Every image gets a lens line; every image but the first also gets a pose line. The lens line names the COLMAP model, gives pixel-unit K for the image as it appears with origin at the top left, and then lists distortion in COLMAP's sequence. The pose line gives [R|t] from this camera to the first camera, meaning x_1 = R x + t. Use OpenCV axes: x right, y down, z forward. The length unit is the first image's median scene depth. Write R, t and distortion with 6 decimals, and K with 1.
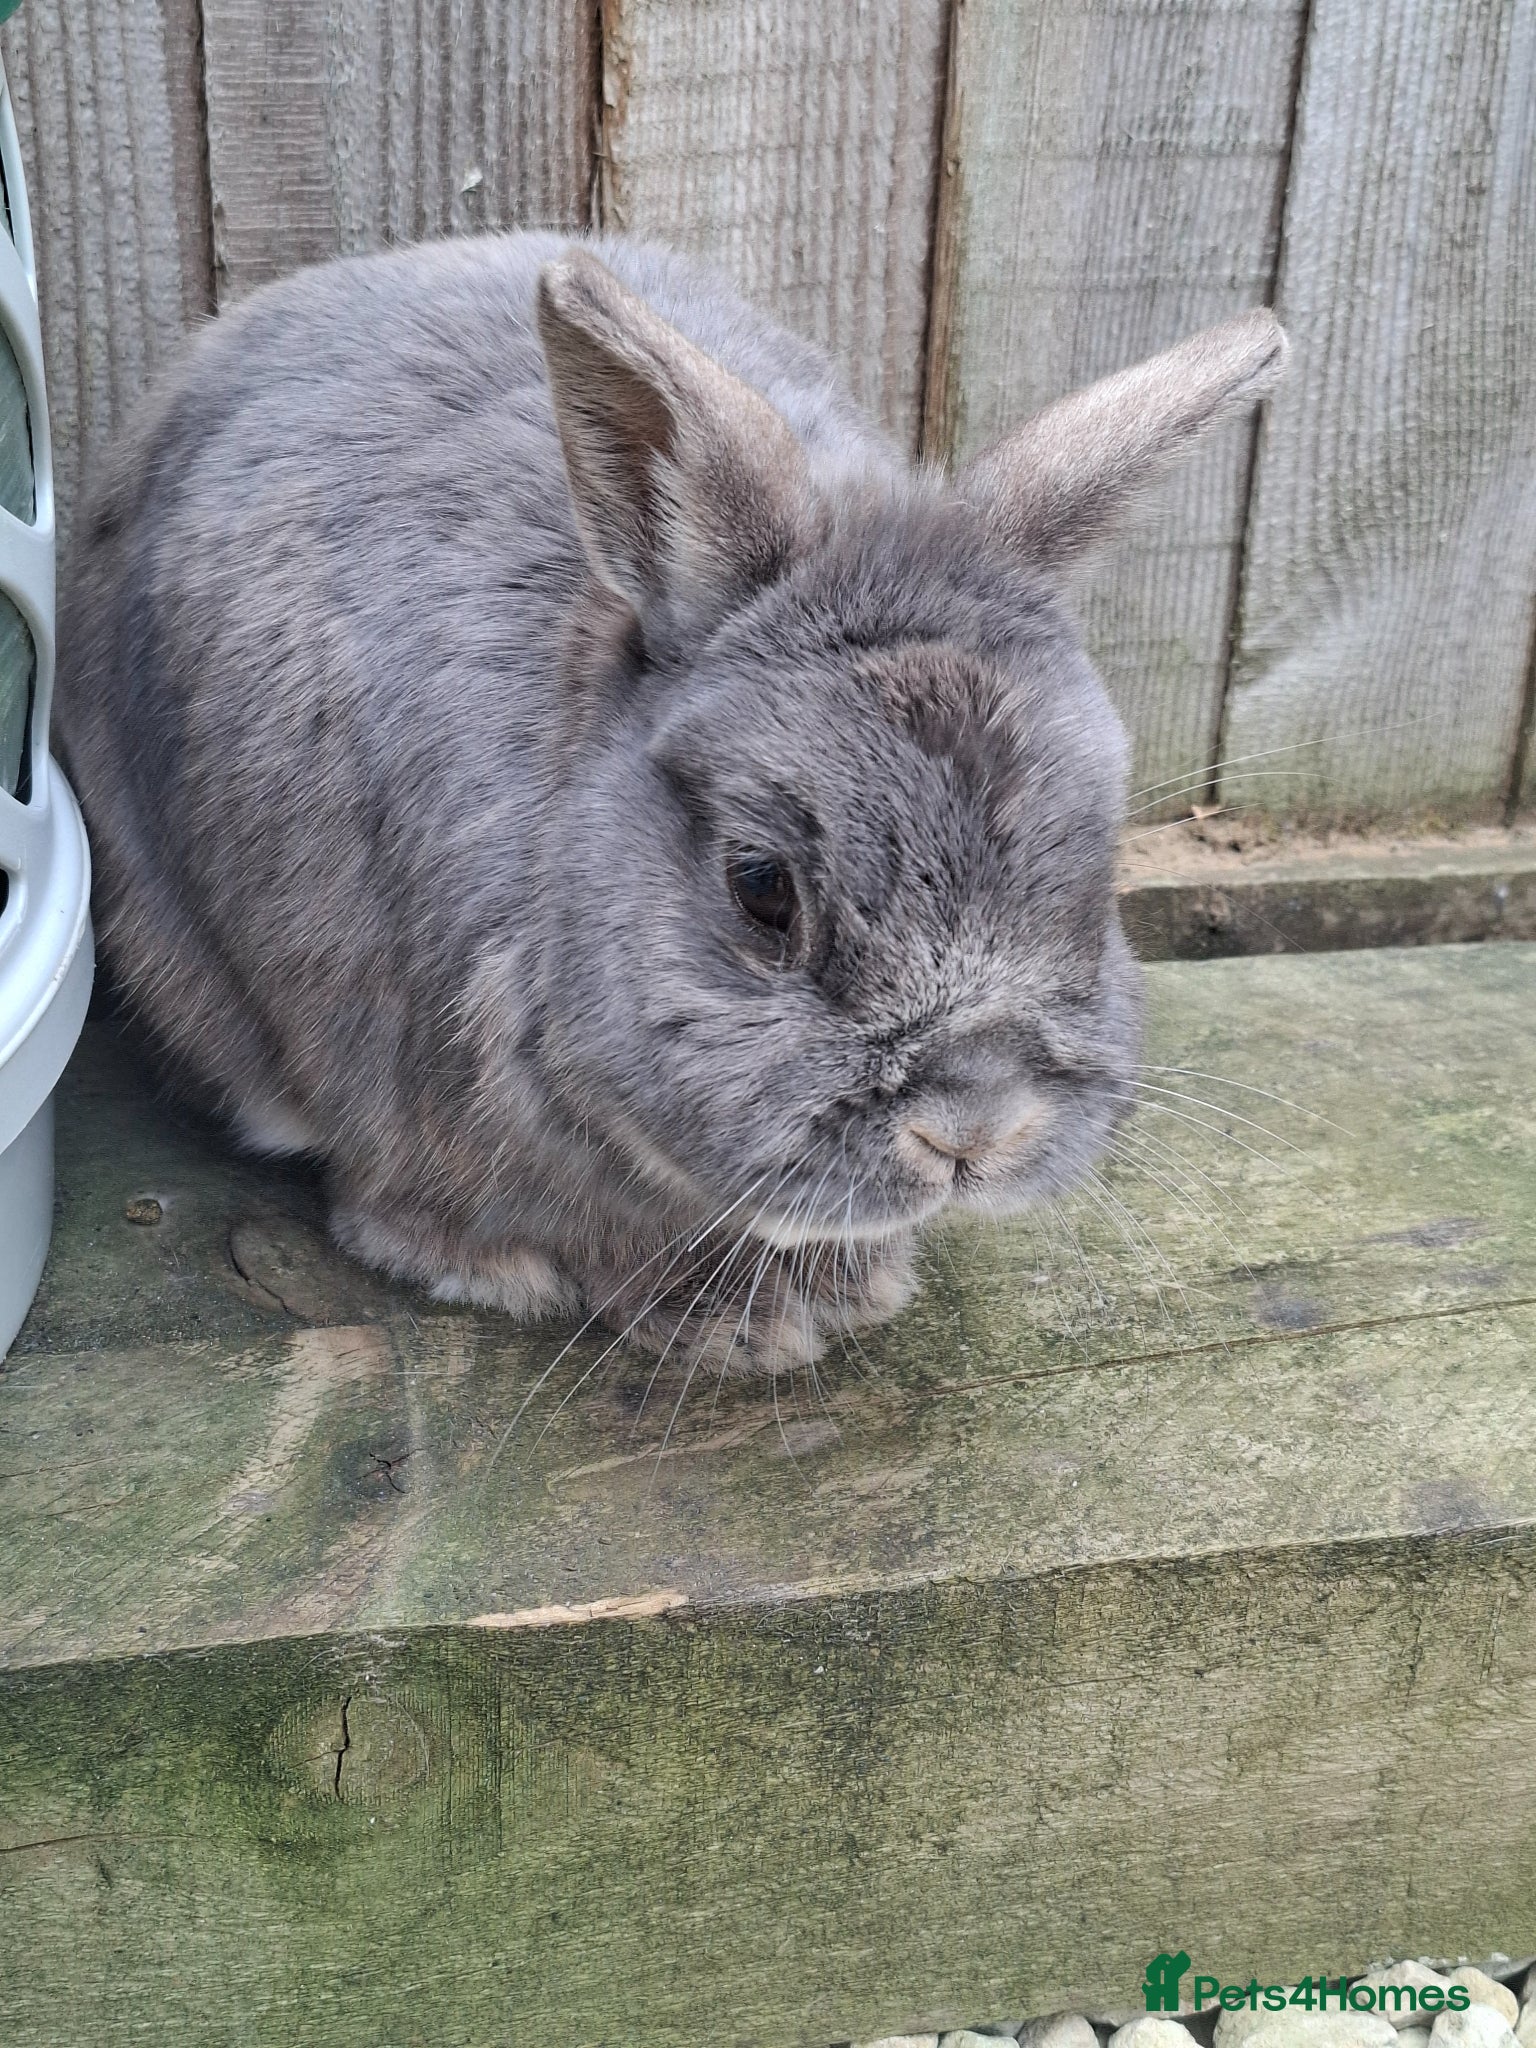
lens RADIAL K [[2816.1, 0, 804.9], [0, 2816.1, 1015.3], [0, 0, 1]] dist [0.155270, -0.314970]
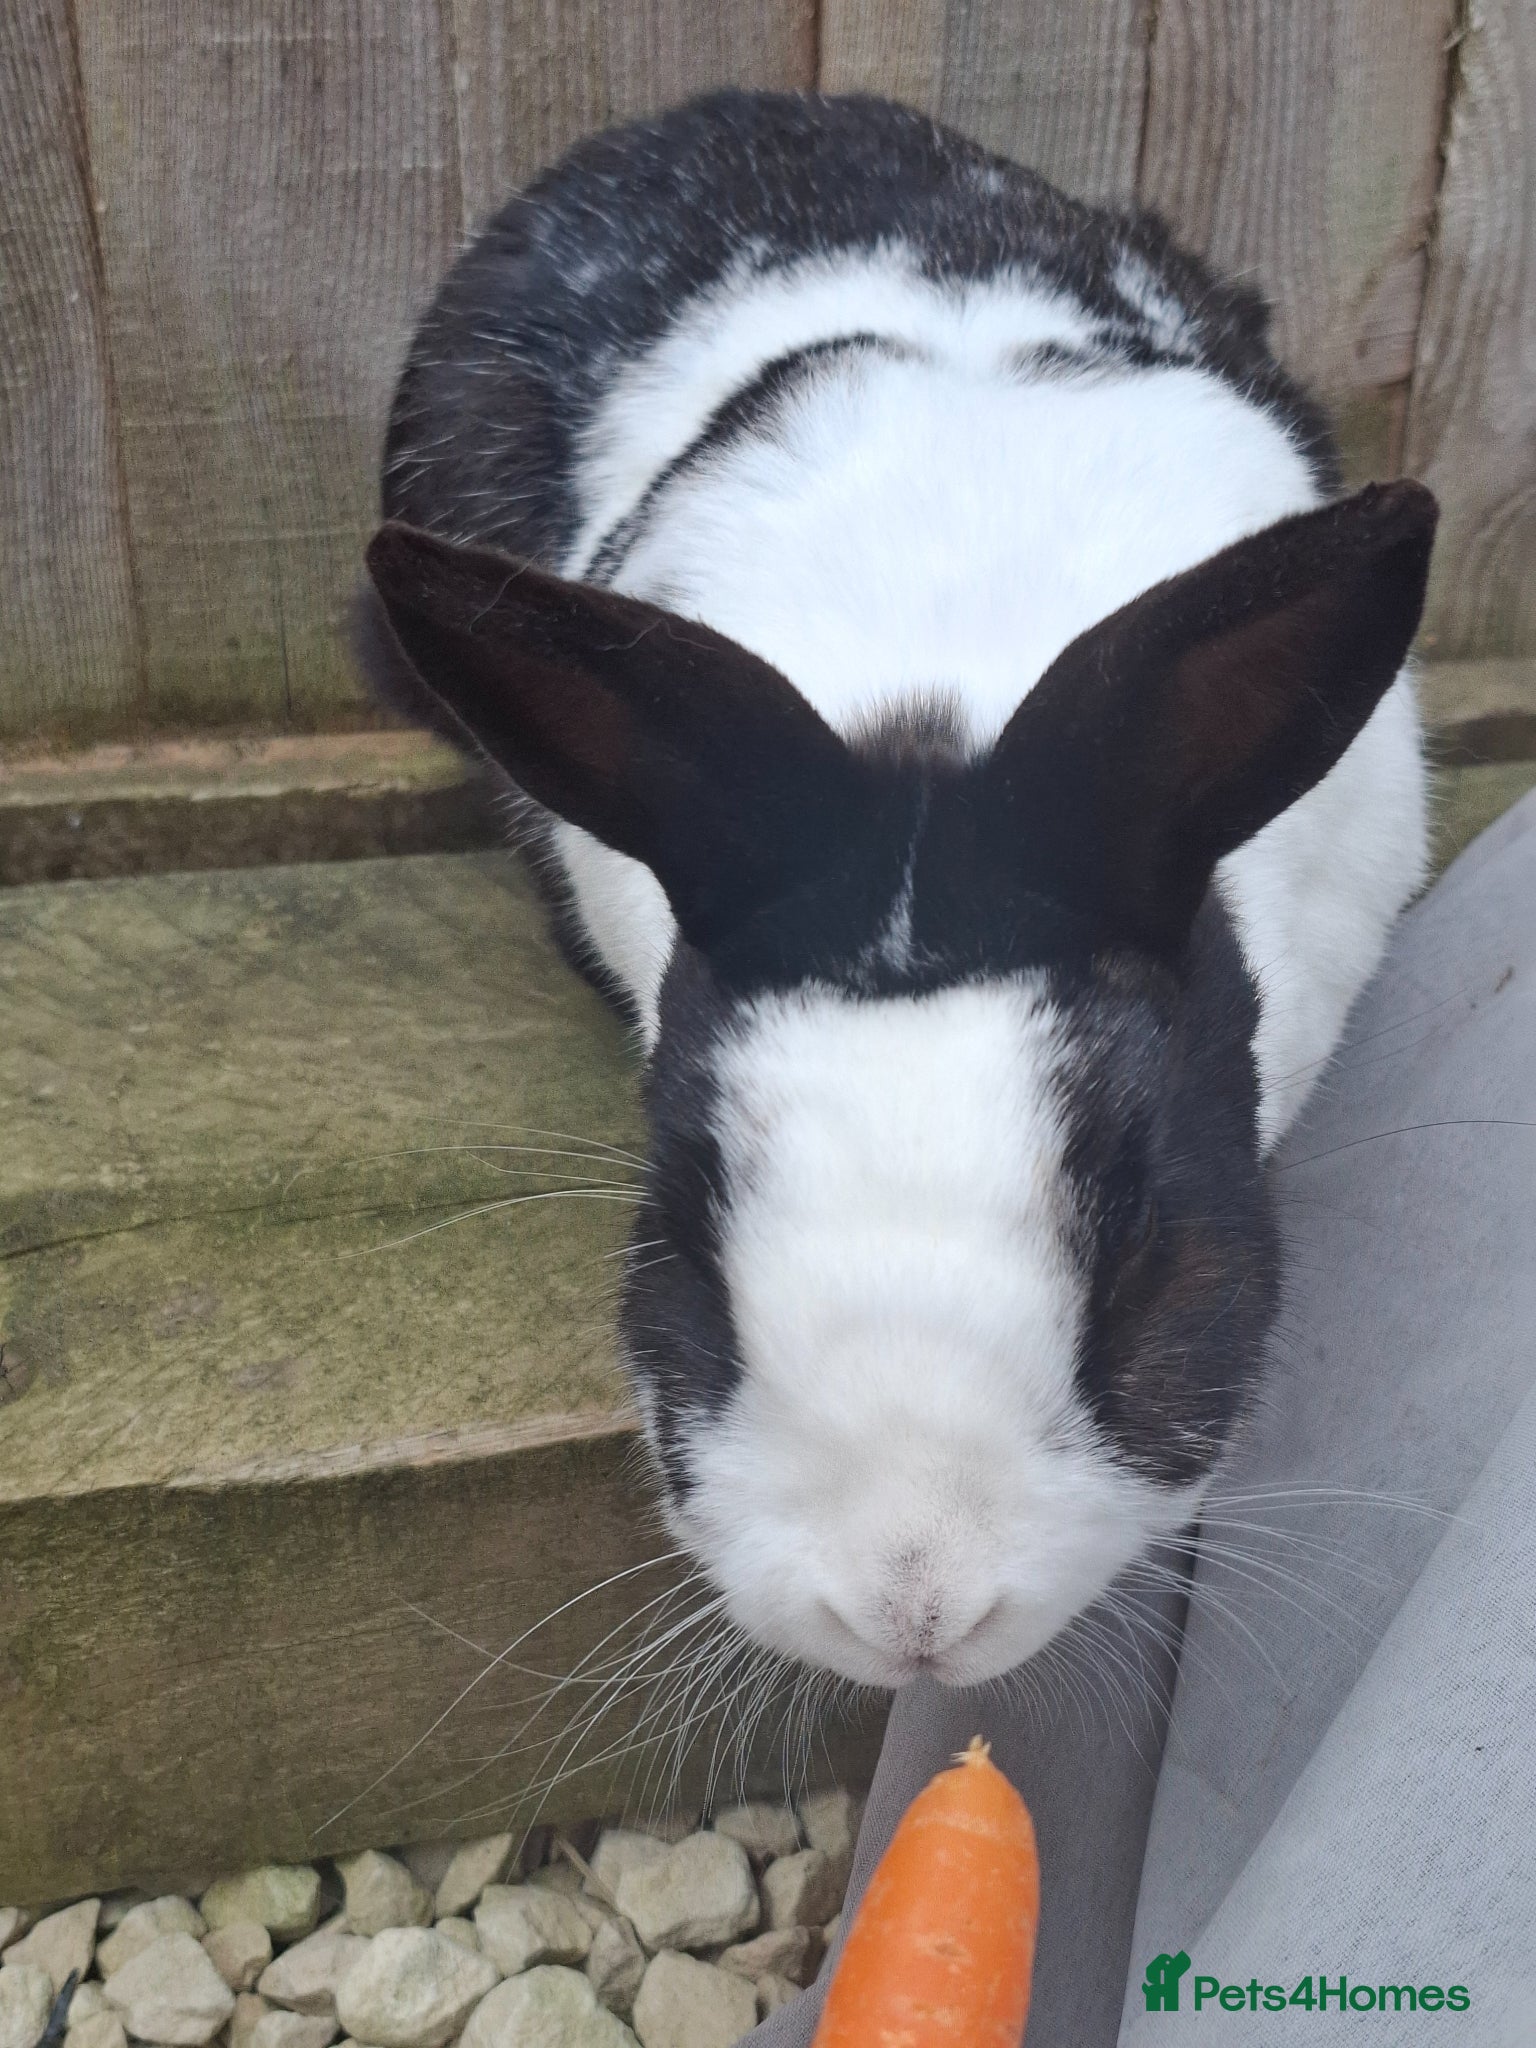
lens RADIAL K [[2816.1, 0, 804.9], [0, 2816.1, 1015.3], [0, 0, 1]] dist [0.155270, -0.314970]
pose [[0.999405, -0.008452, -0.033443, 0.714436], [0.012005, 0.994132, 0.107510, -0.107090], [0.032338, -0.107847, 0.993641, 0.037538]]
